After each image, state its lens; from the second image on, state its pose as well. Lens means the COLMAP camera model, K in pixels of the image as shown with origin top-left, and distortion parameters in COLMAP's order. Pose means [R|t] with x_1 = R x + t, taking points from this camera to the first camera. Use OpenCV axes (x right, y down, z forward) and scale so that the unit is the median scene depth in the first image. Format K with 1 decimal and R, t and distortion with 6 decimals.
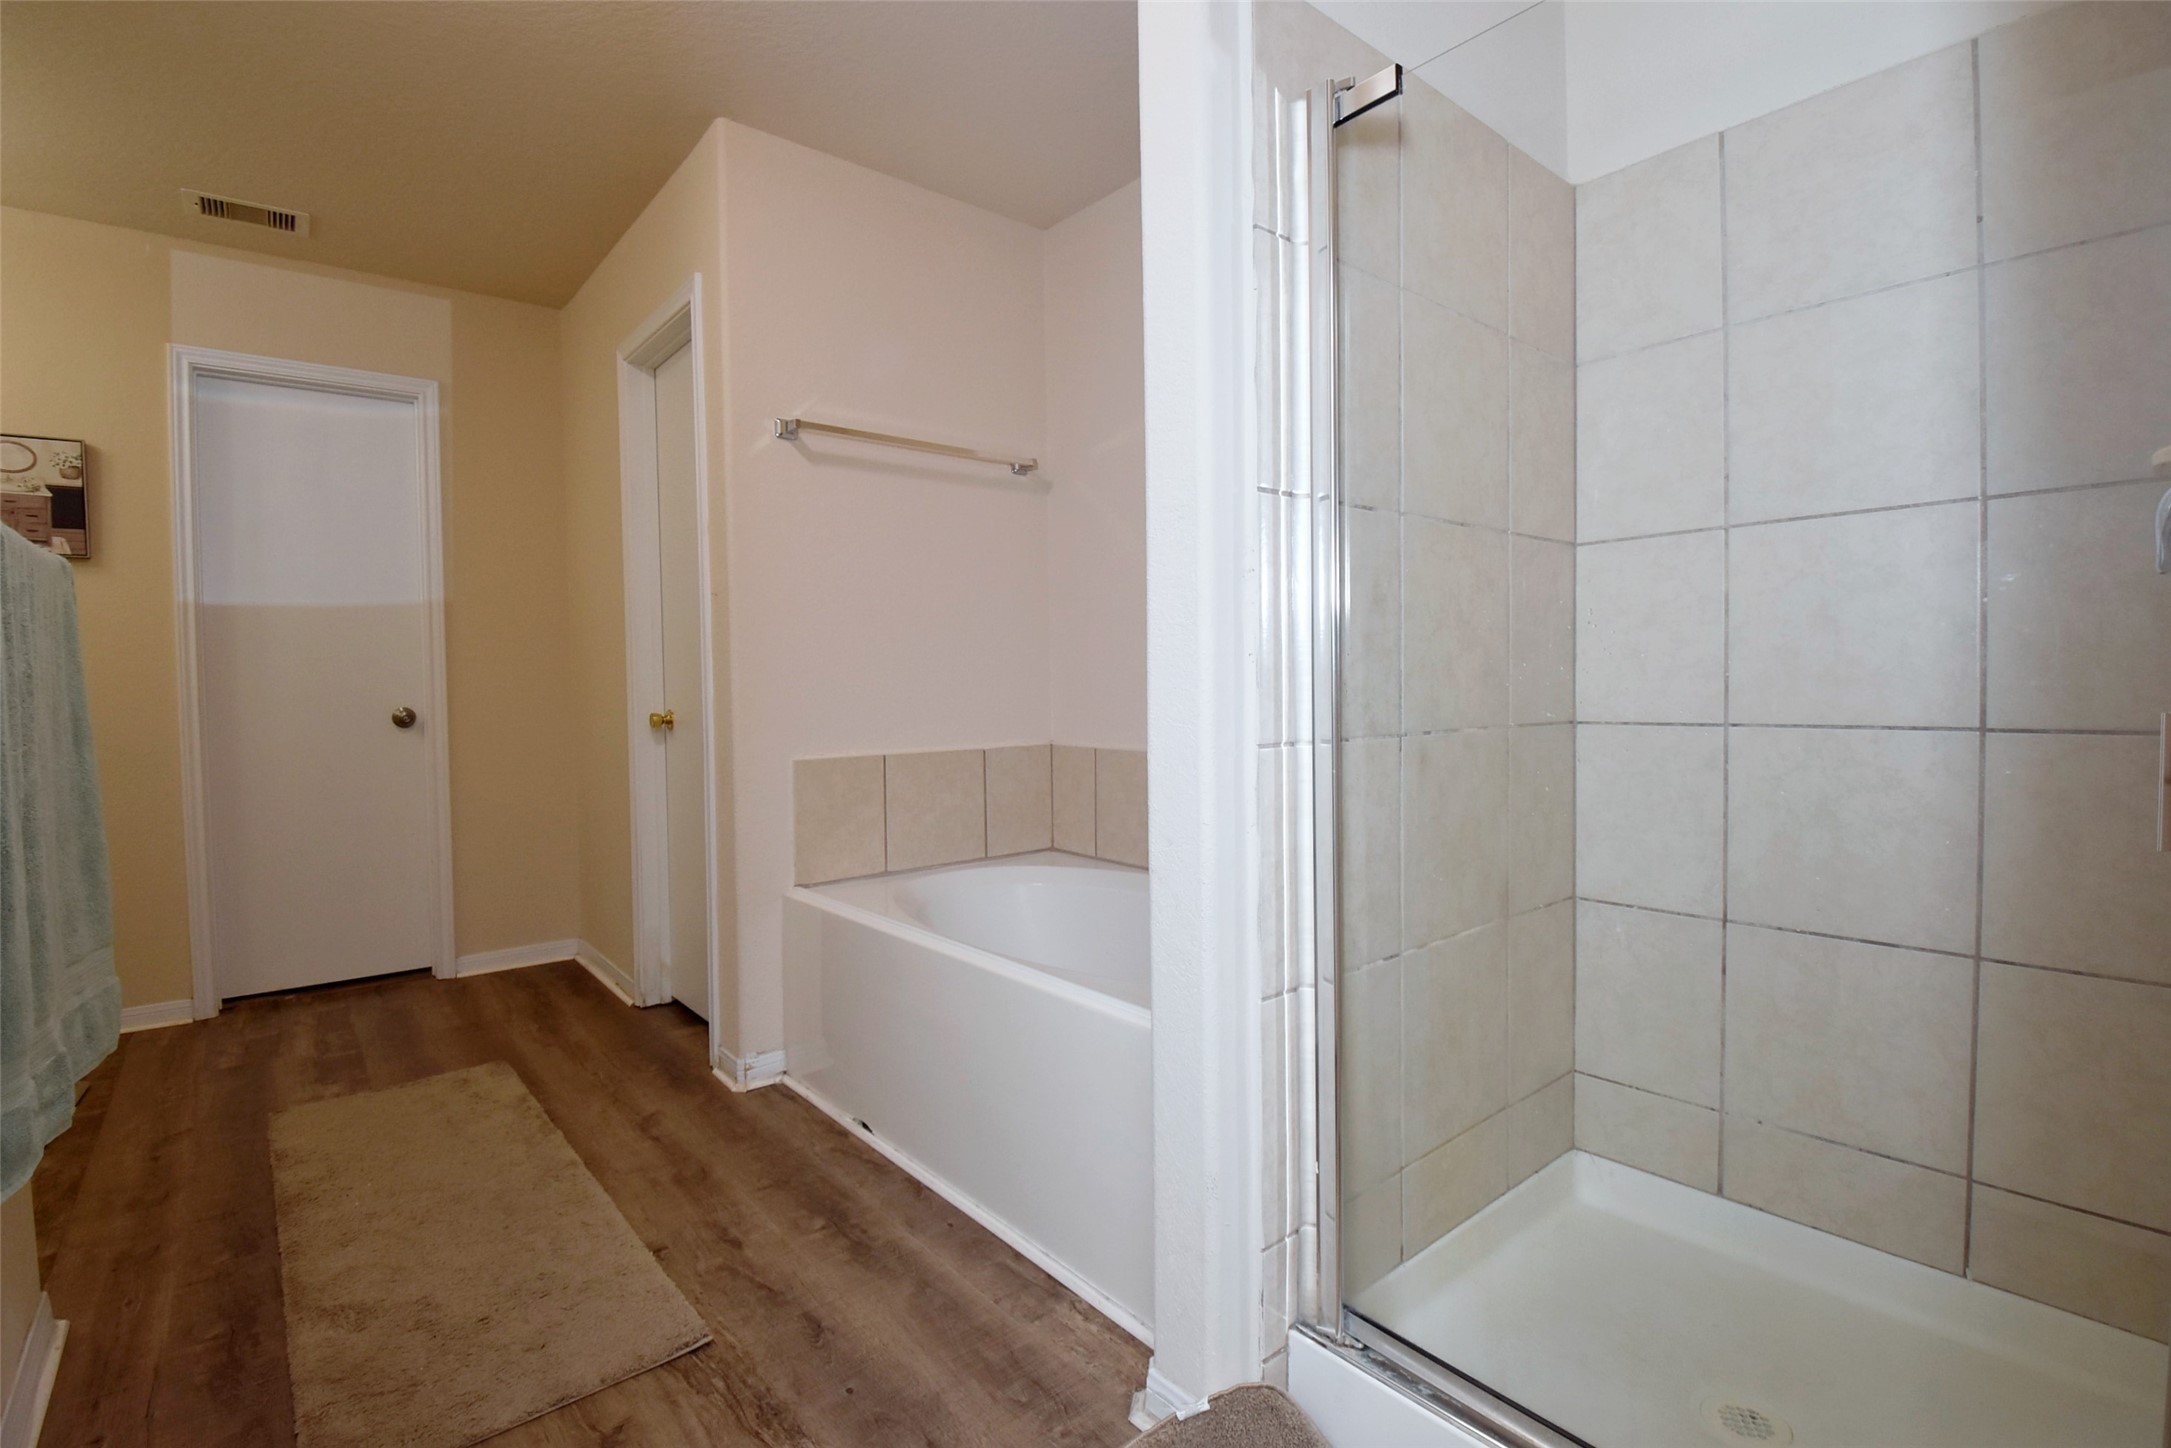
lens RADIAL K [[973.0, 0, 1085.5], [0, 973.0, 724.0], [0, 0, 1]] dist [0.000203, -0.023038]
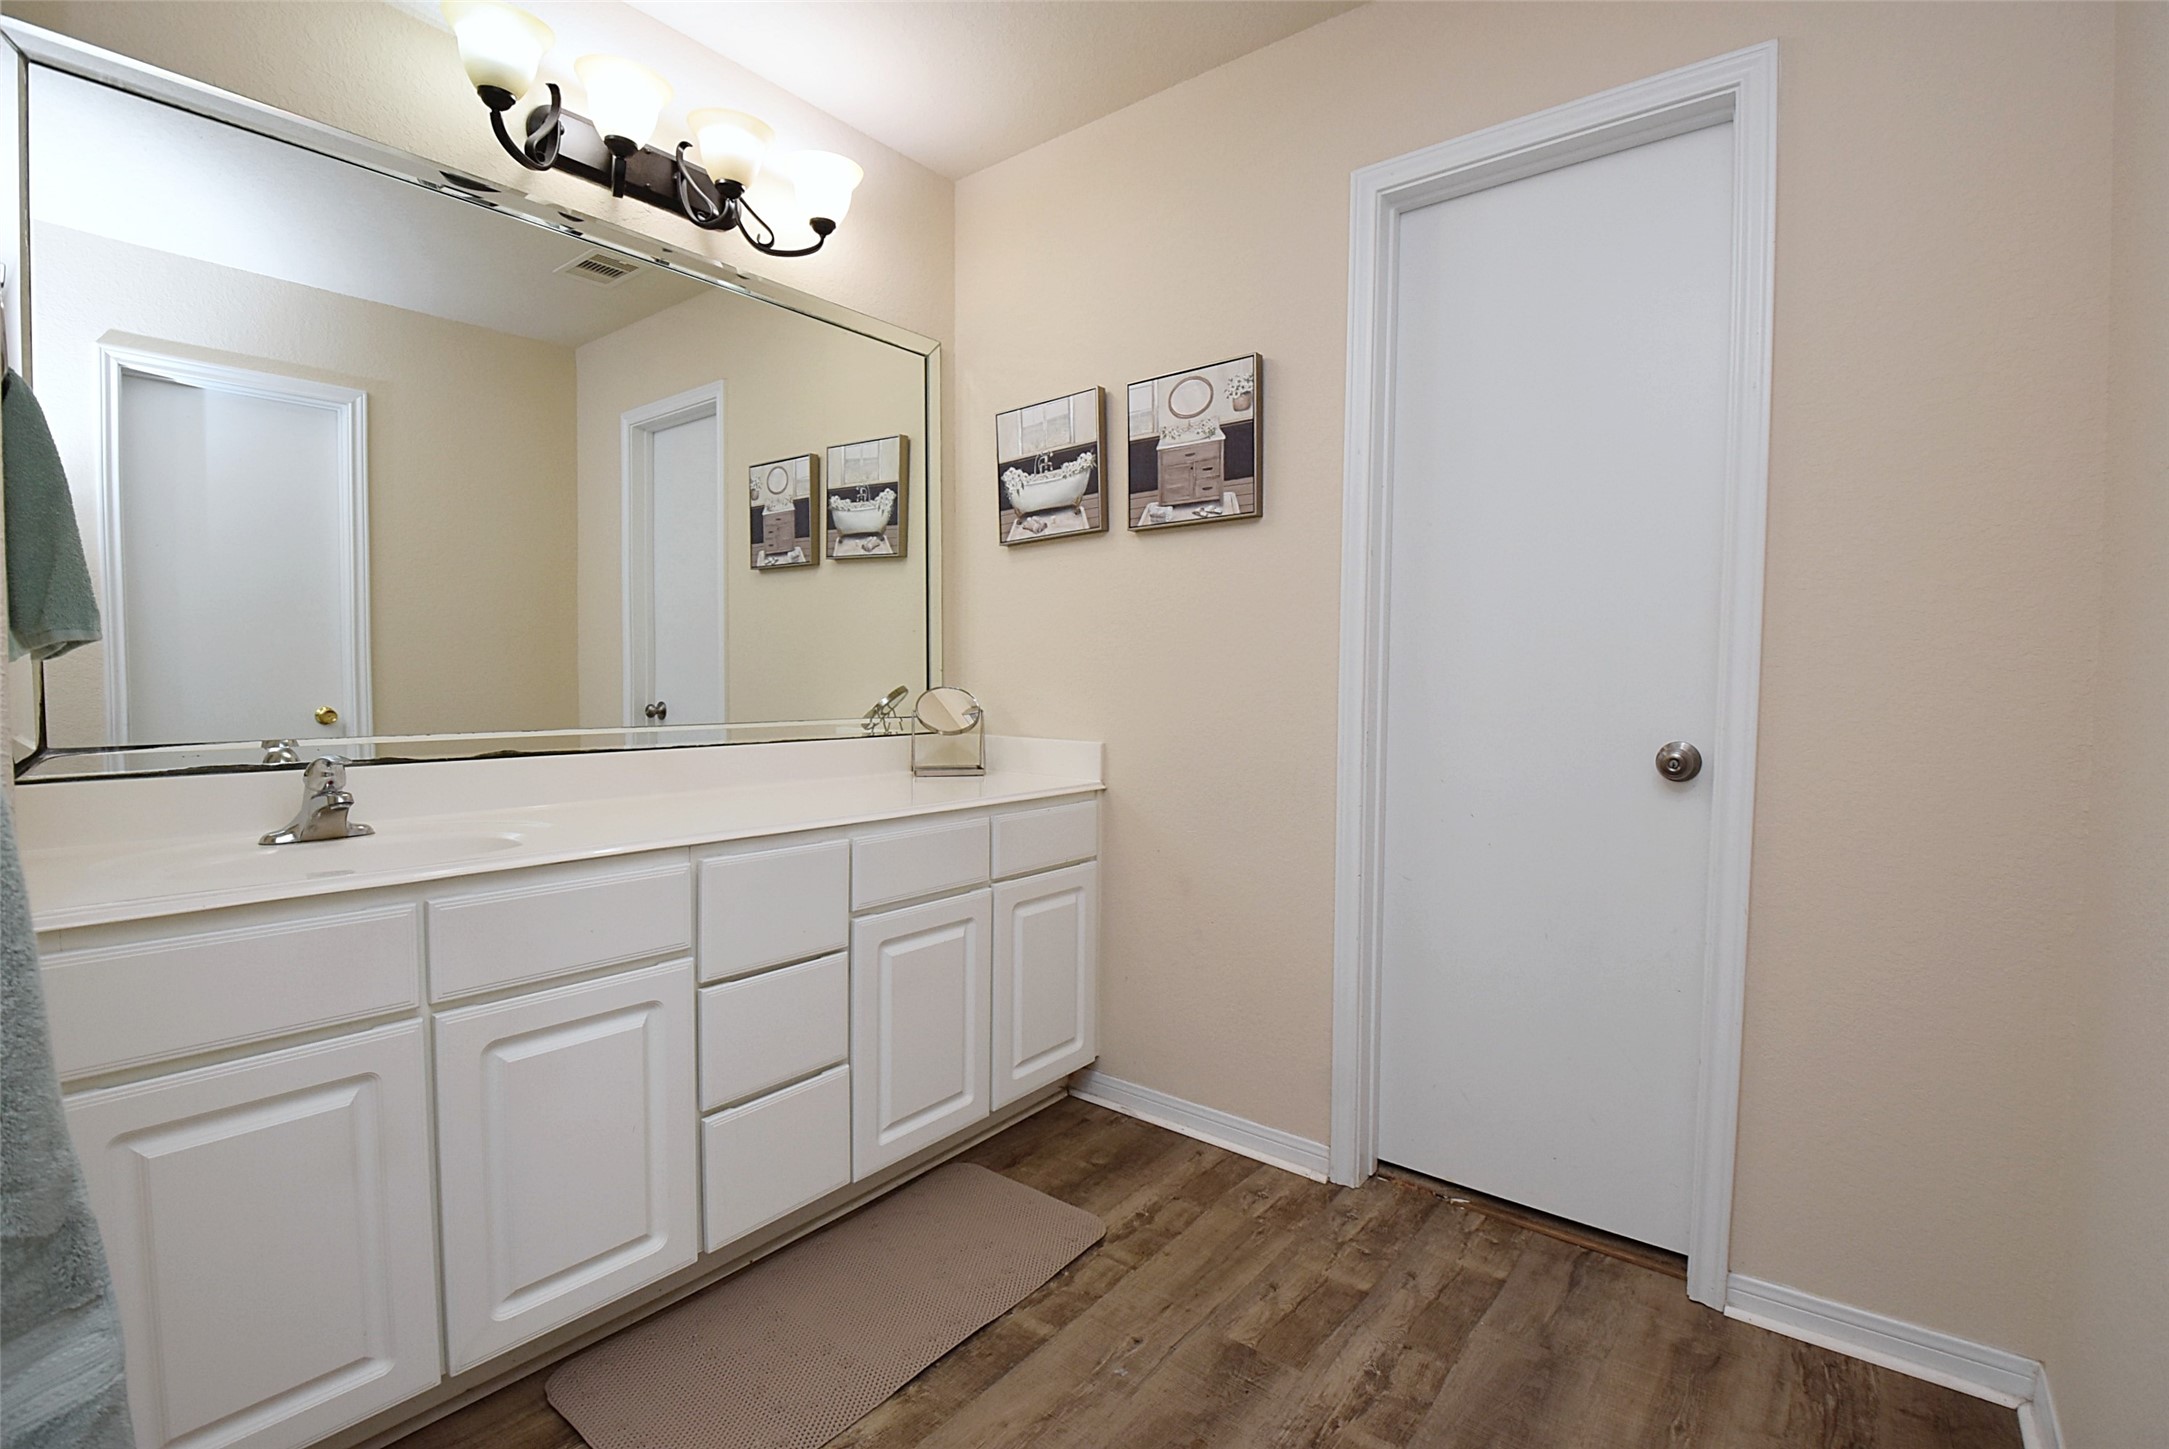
lens RADIAL K [[972.1, 0, 1084.5], [0, 972.1, 724.5], [0, 0, 1]] dist [0.000203, -0.023038]
pose [[0.195418, 0.073281, -0.977978, -0.335138], [-0.057989, 0.996323, 0.063068, -0.055045], [0.979004, 0.044387, 0.198949, 0.733061]]
